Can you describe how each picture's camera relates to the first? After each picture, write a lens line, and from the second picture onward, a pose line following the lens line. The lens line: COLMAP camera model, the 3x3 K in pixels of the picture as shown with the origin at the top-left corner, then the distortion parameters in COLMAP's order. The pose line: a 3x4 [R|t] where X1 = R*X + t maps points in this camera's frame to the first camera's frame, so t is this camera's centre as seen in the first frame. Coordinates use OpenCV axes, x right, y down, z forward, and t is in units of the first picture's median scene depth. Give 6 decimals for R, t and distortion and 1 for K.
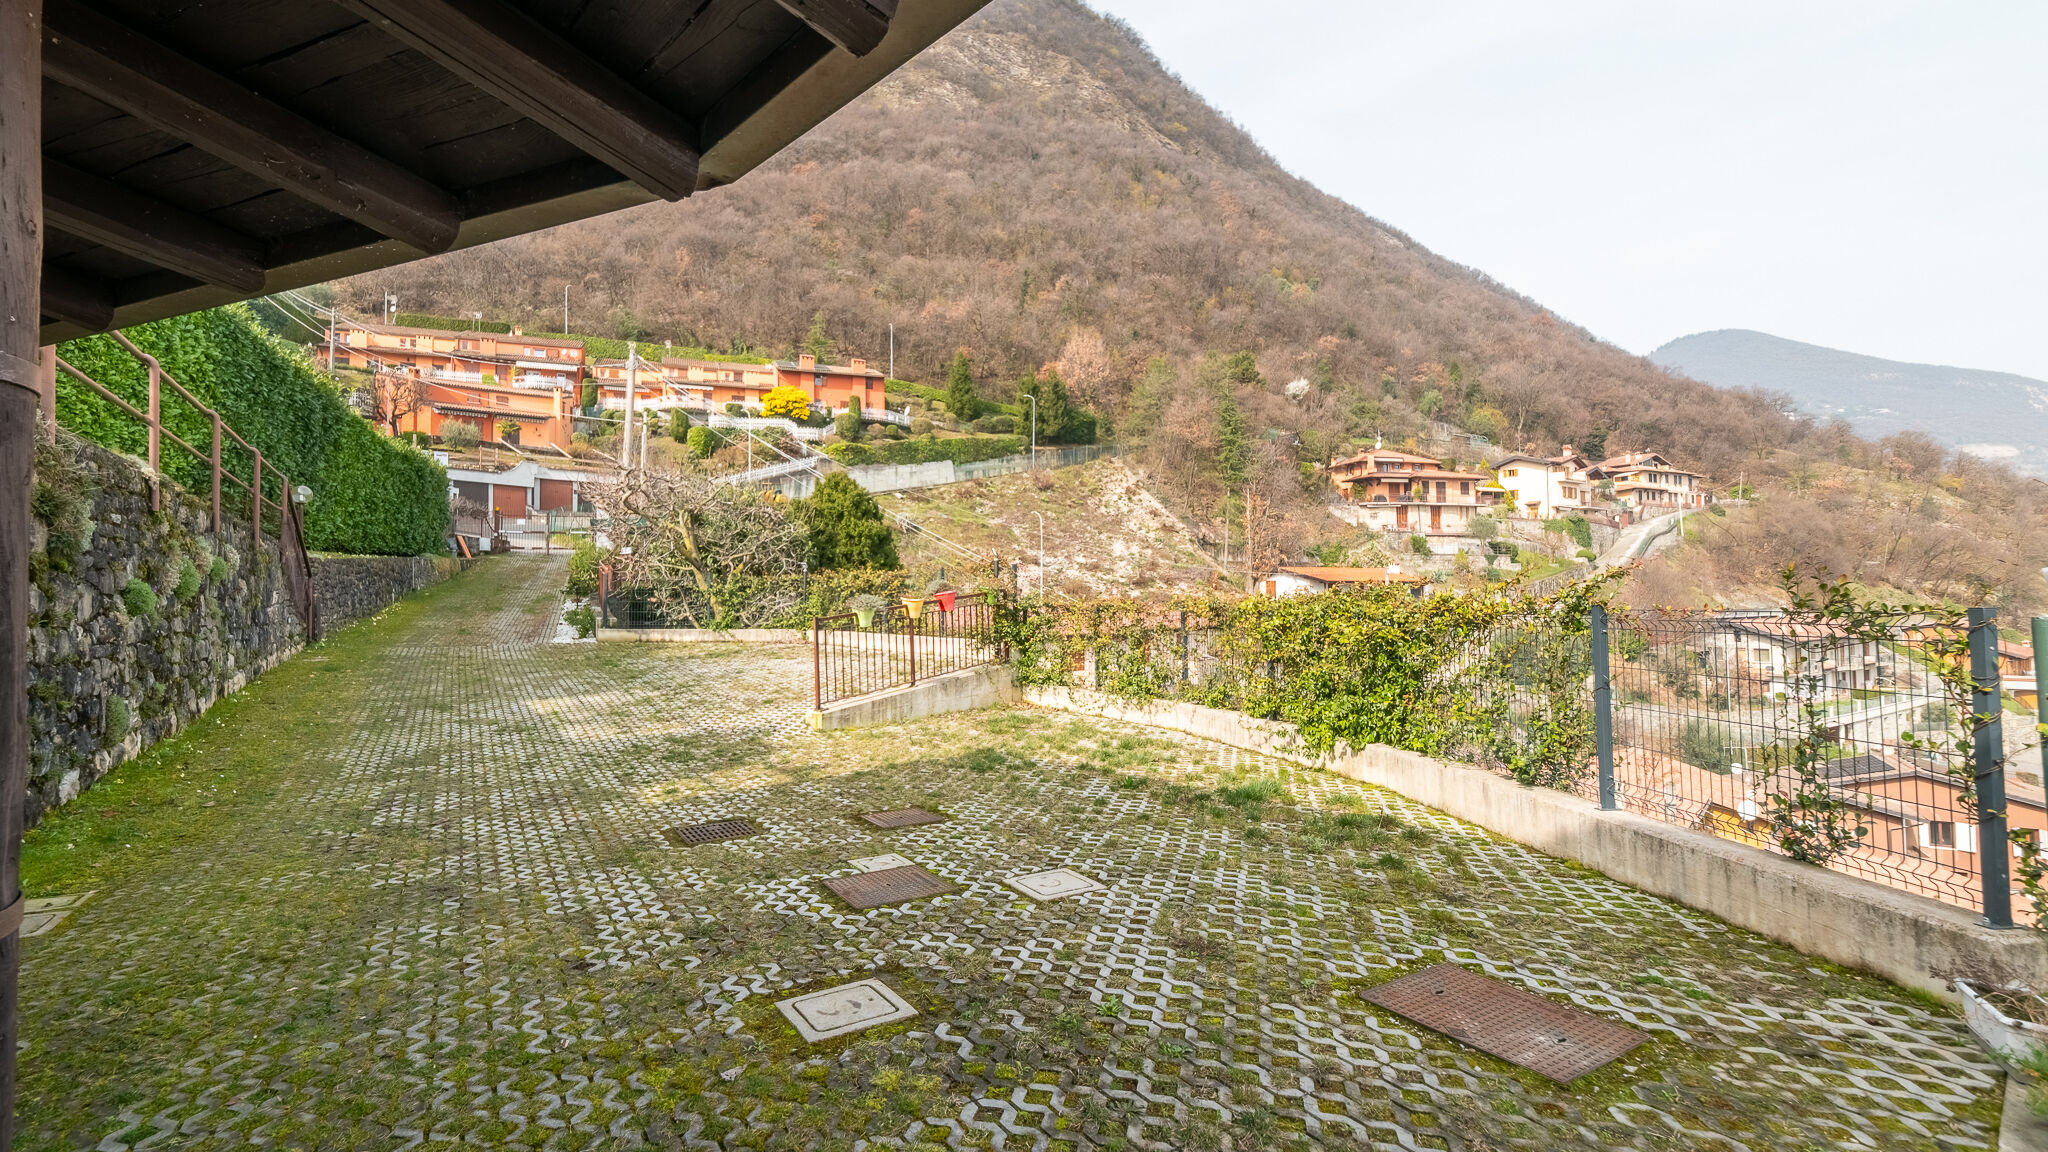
lens RADIAL K [[911.9, 0, 1024.0], [0, 911.9, 576.0], [0, 0, 1]] dist [-0.001886, -0.000848]
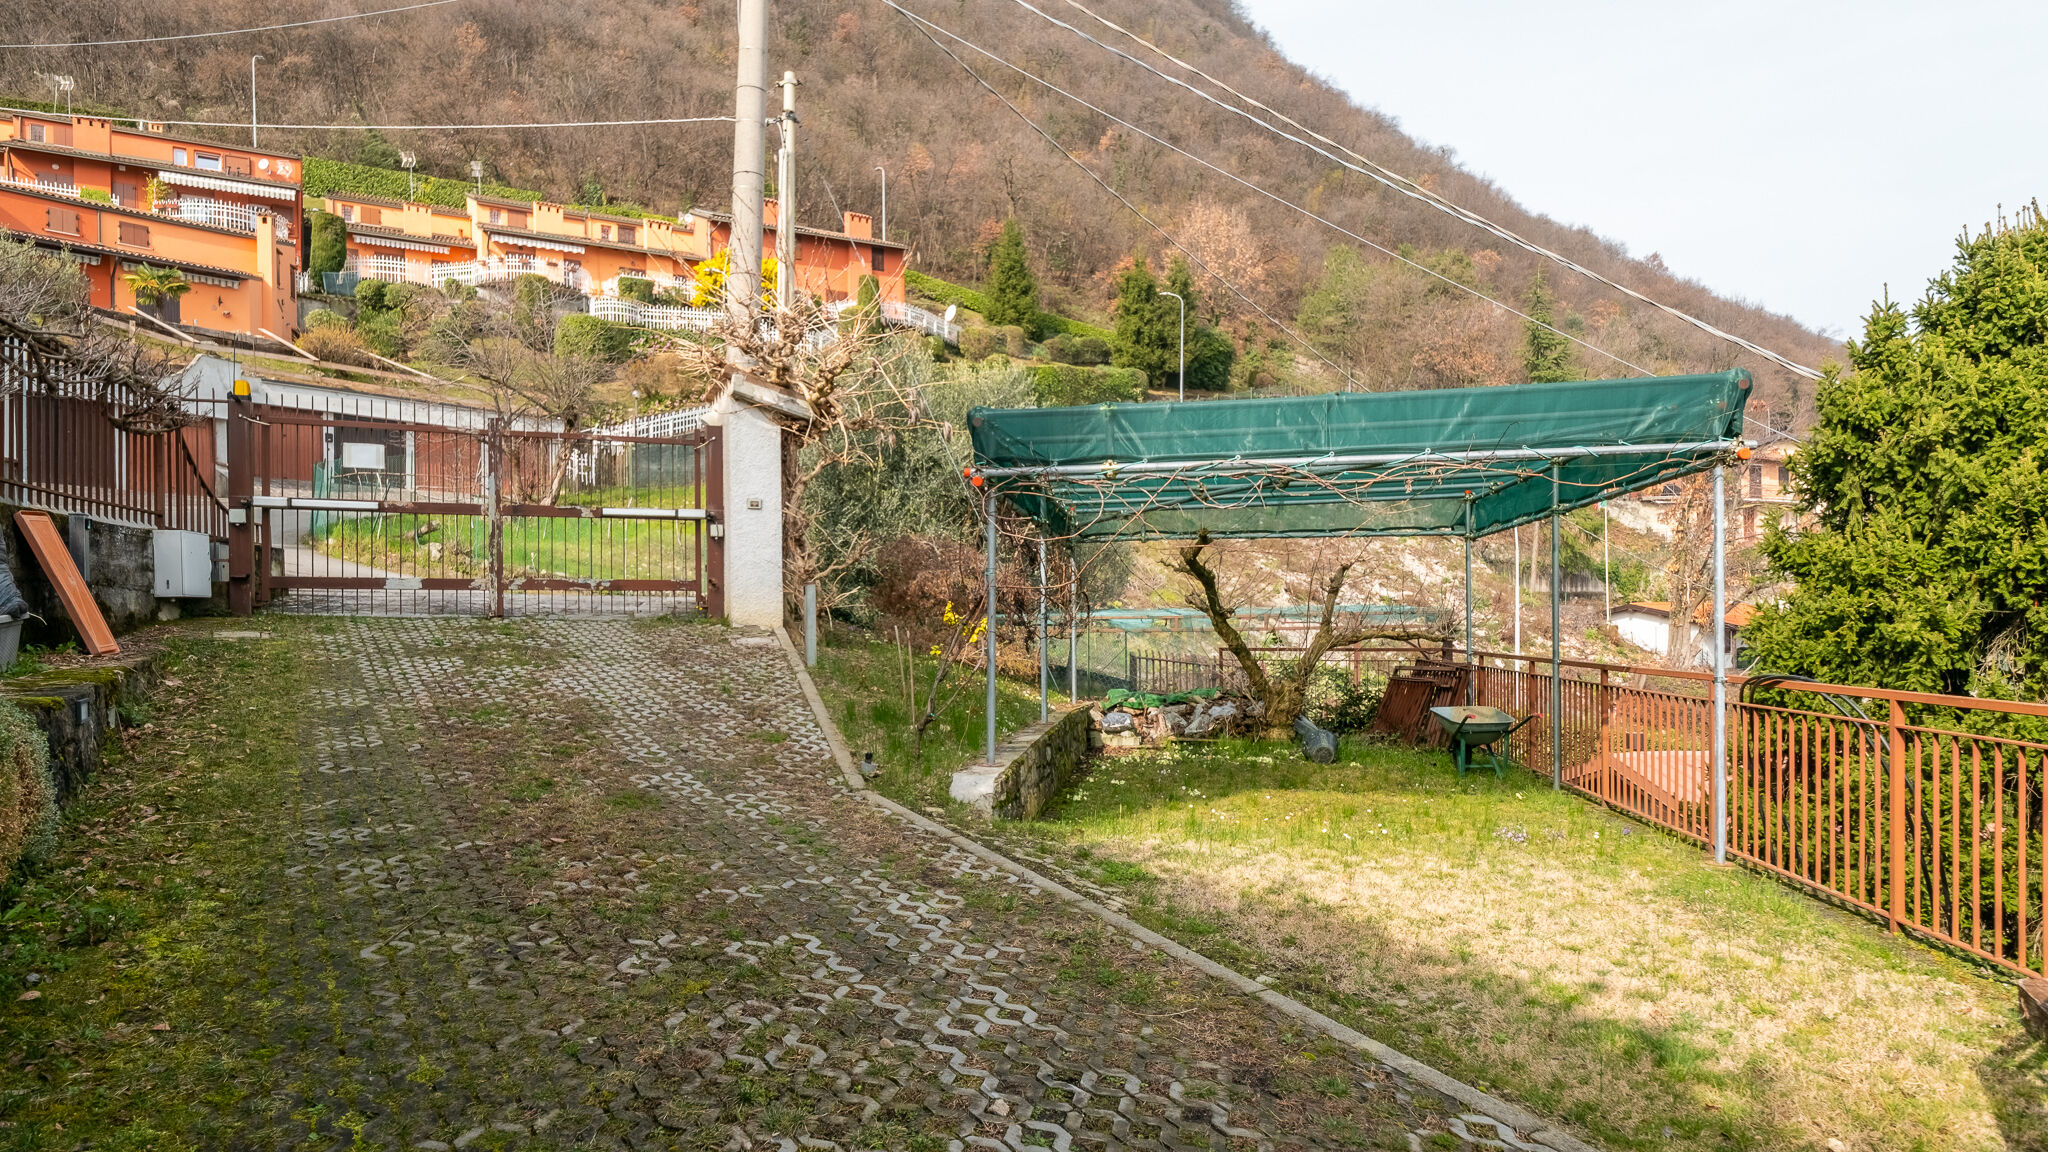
lens RADIAL K [[1223.5, 0, 940.4], [0, 1223.5, 586.2], [0, 0, 1]] dist [0.036678, 0.000379]
pose [[0.996581, 0.005161, 0.082464, -0.191186], [-0.003545, 0.999799, -0.019727, -0.010899], [-0.082549, 0.019367, 0.996399, 0.305848]]
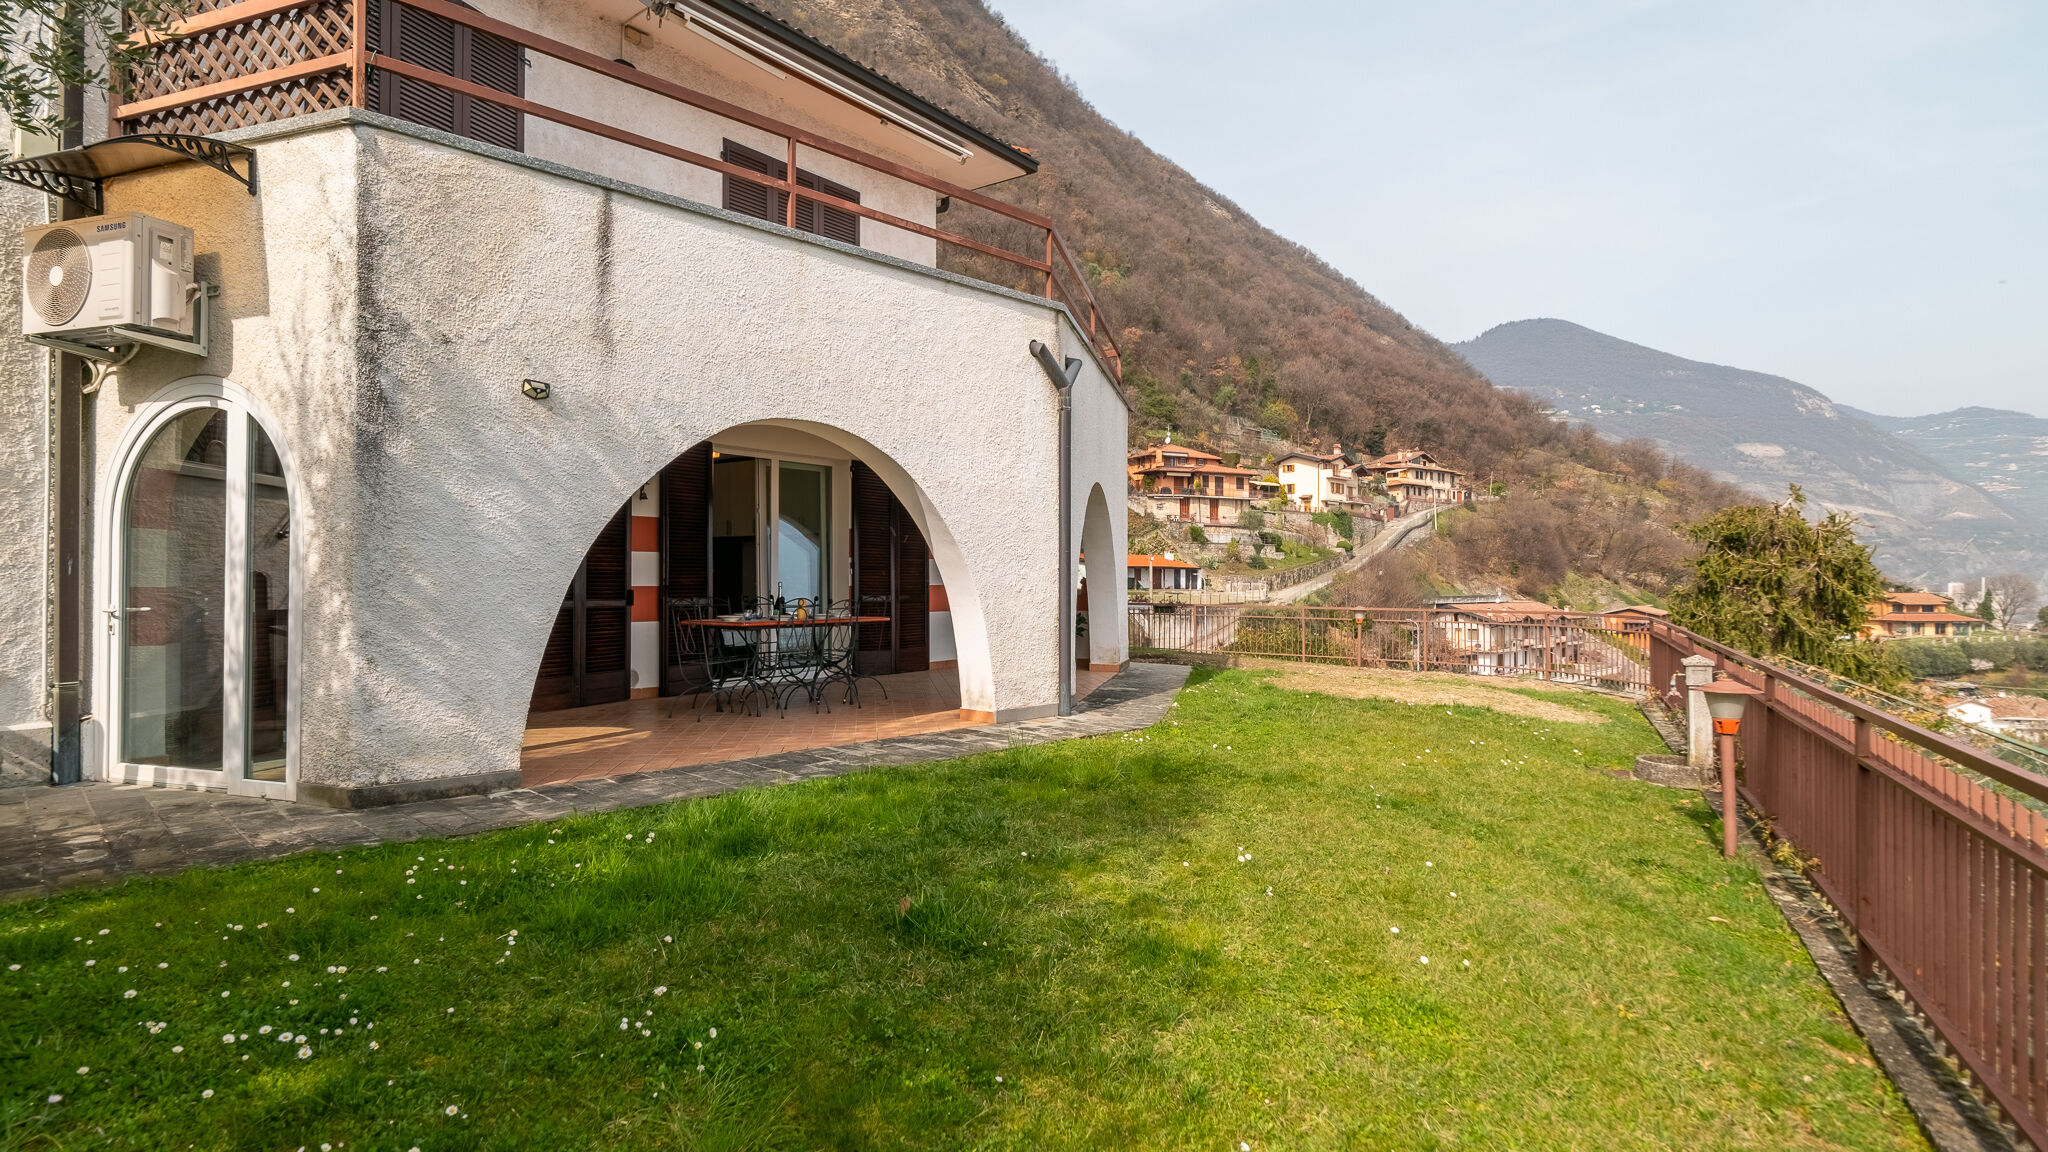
lens RADIAL K [[1079.8, 0, 1024.0], [0, 1079.8, 576.0], [0, 0, 1]] dist [0.000715, -0.000087]
pose [[0.982530, 0.009718, 0.185853, -0.012238], [-0.012650, 0.999813, 0.014593, -0.000274], [-0.185676, -0.016689, 0.982469, -0.232290]]
